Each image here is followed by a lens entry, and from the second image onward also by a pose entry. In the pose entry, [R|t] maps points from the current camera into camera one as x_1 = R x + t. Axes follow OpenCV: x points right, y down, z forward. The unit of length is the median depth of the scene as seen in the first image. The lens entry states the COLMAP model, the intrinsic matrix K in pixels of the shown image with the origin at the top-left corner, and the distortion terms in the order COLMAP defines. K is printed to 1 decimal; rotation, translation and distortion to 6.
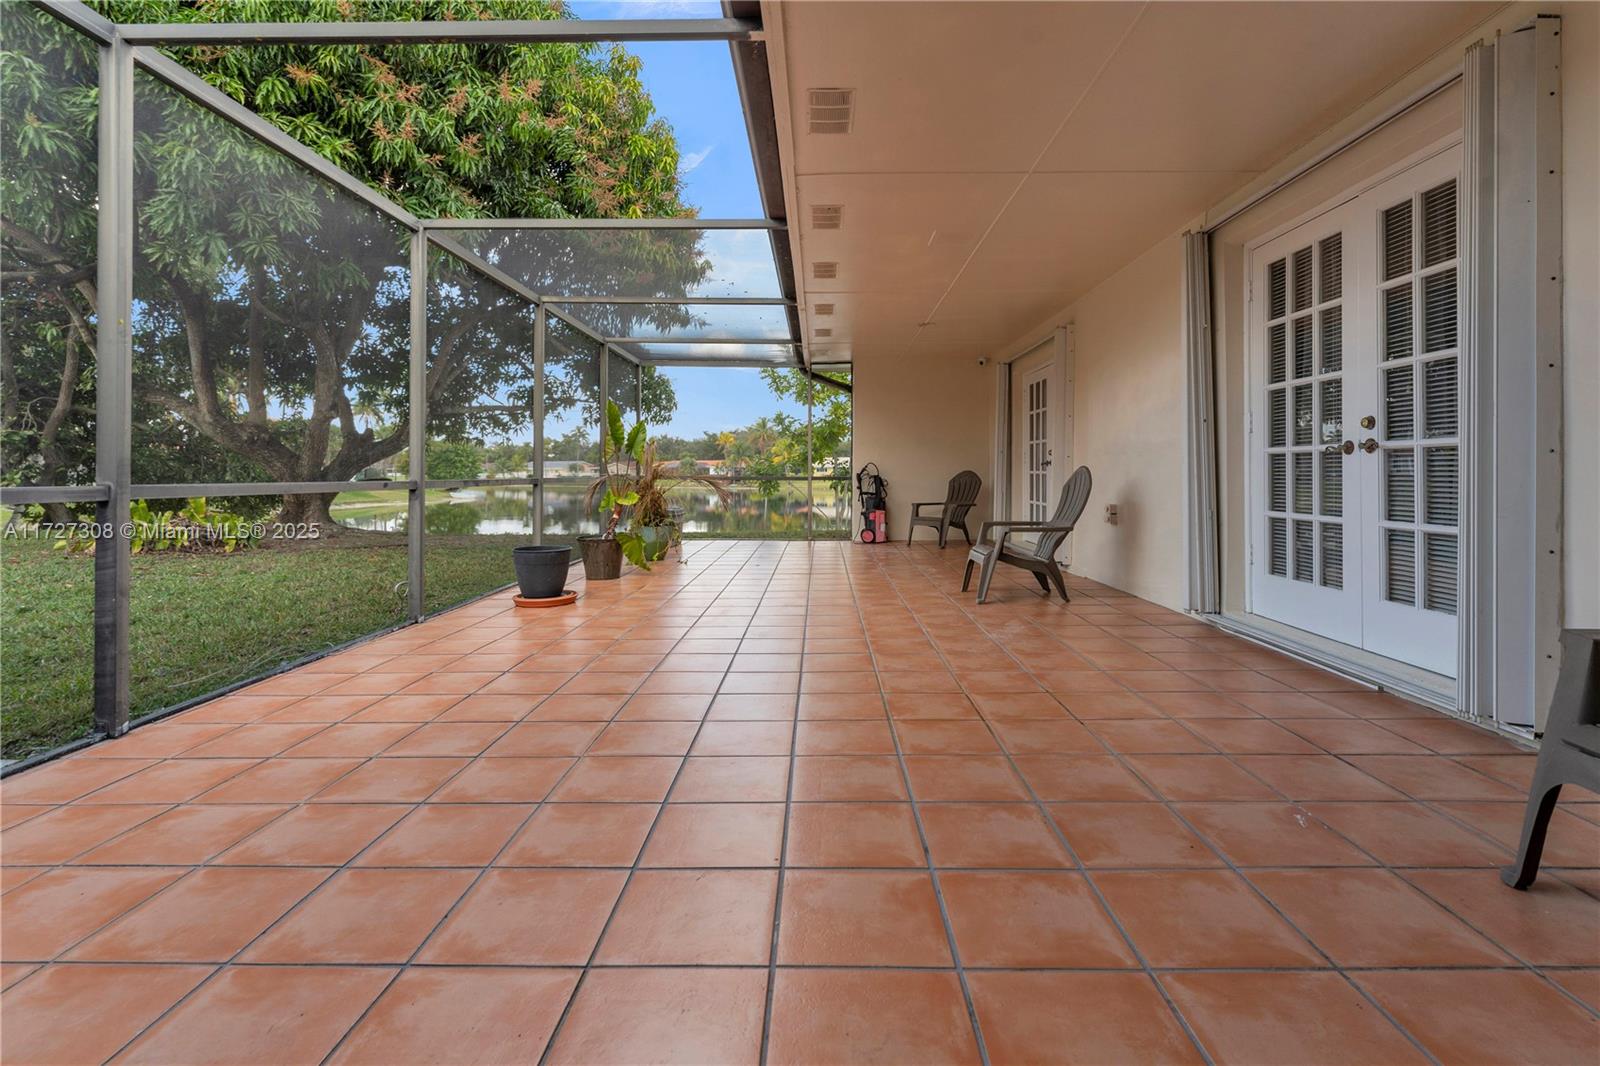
lens RADIAL K [[734.6, 0, 805.6], [0, 734.6, 476.3], [0, 0, 1]] dist [-0.002830, 0.000055]
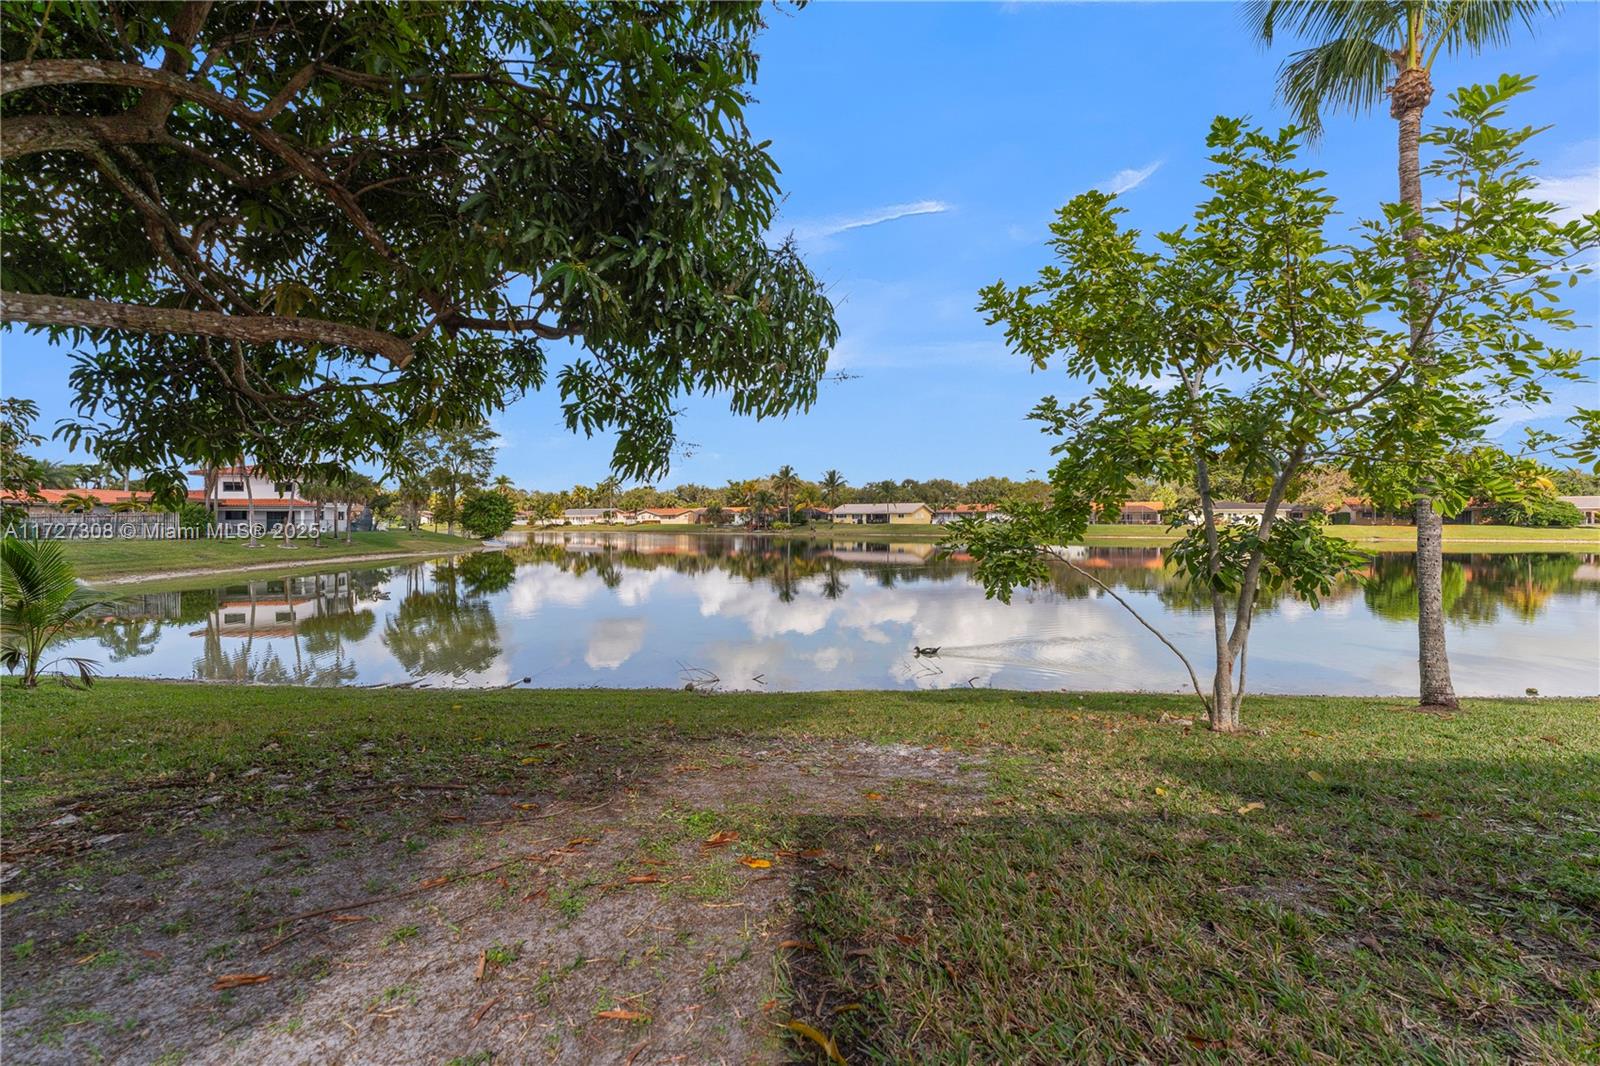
lens RADIAL K [[650.3, 0, 796.3], [0, 650.3, 526.0], [0, 0, 1]] dist [-0.009623, 0.001496]
pose [[0.999642, -0.004000, -0.026473, -0.253643], [0.004220, 0.999957, 0.008259, -0.028477], [0.026439, -0.008368, 0.999615, 0.976156]]
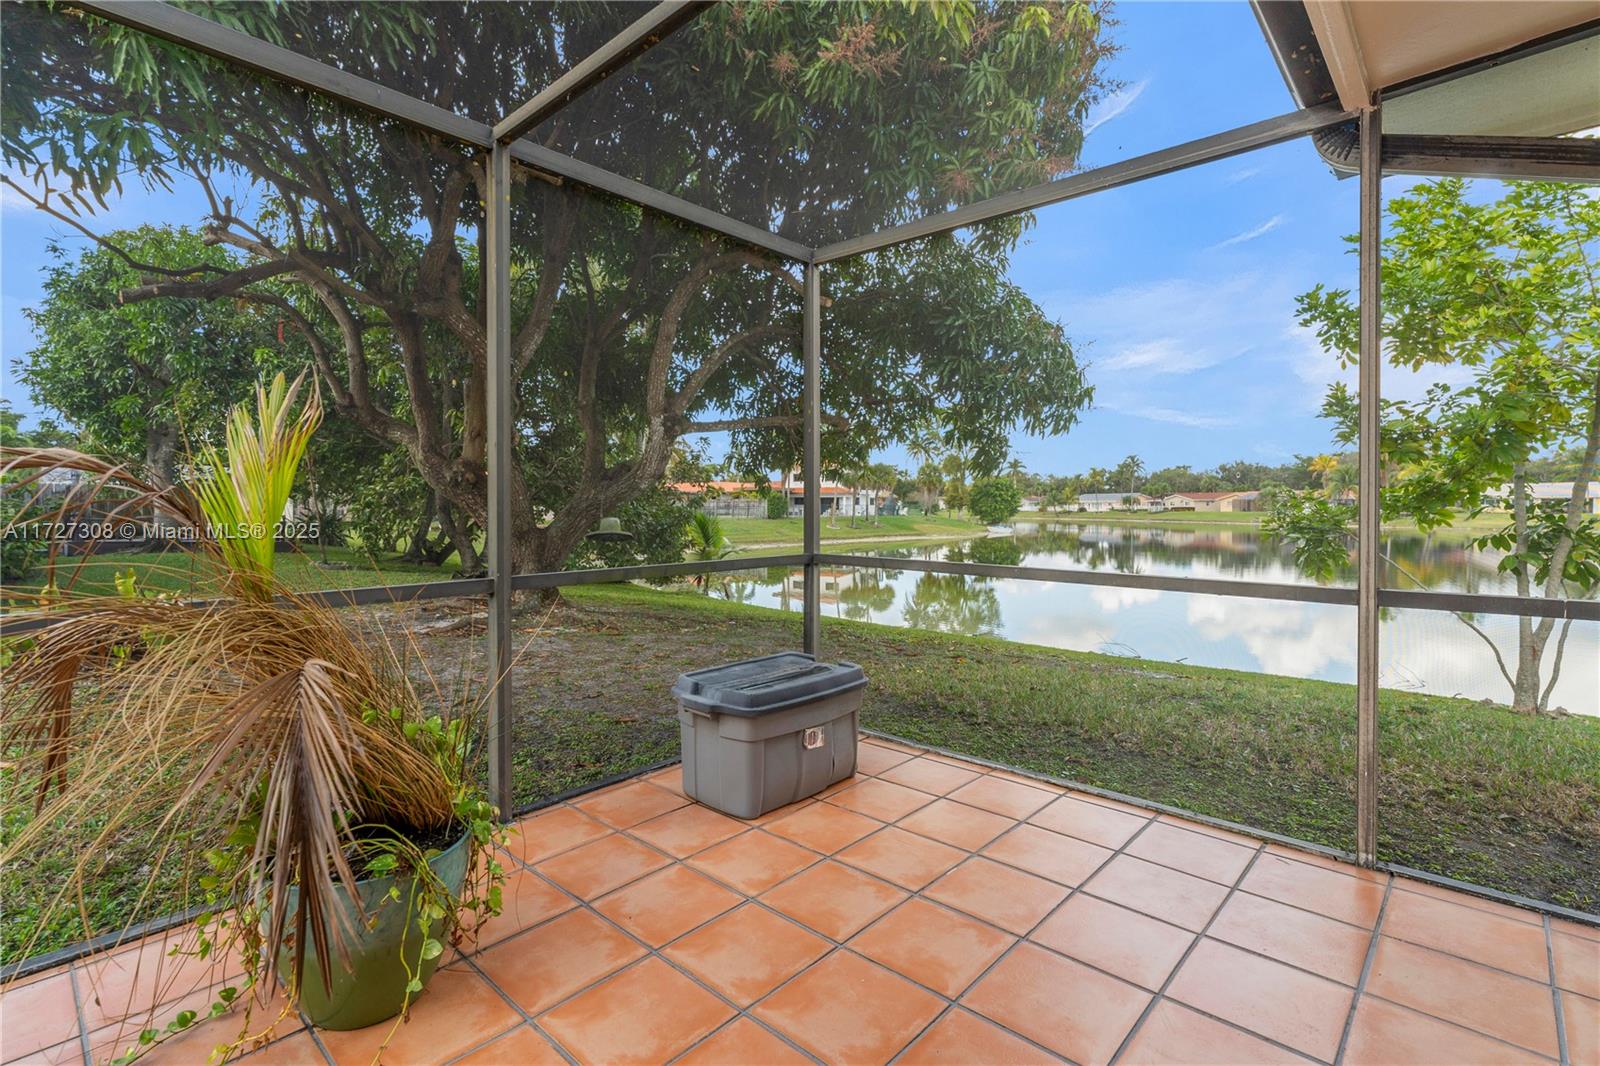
lens RADIAL K [[734.6, 0, 816.0], [0, 734.6, 522.1], [0, 0, 1]] dist [-0.002830, 0.000055]
pose [[0.750126, 0.014267, -0.661141, 0.028369], [-0.001842, 0.999808, 0.019486, -0.024066], [0.661292, -0.013399, 0.750009, 0.694290]]
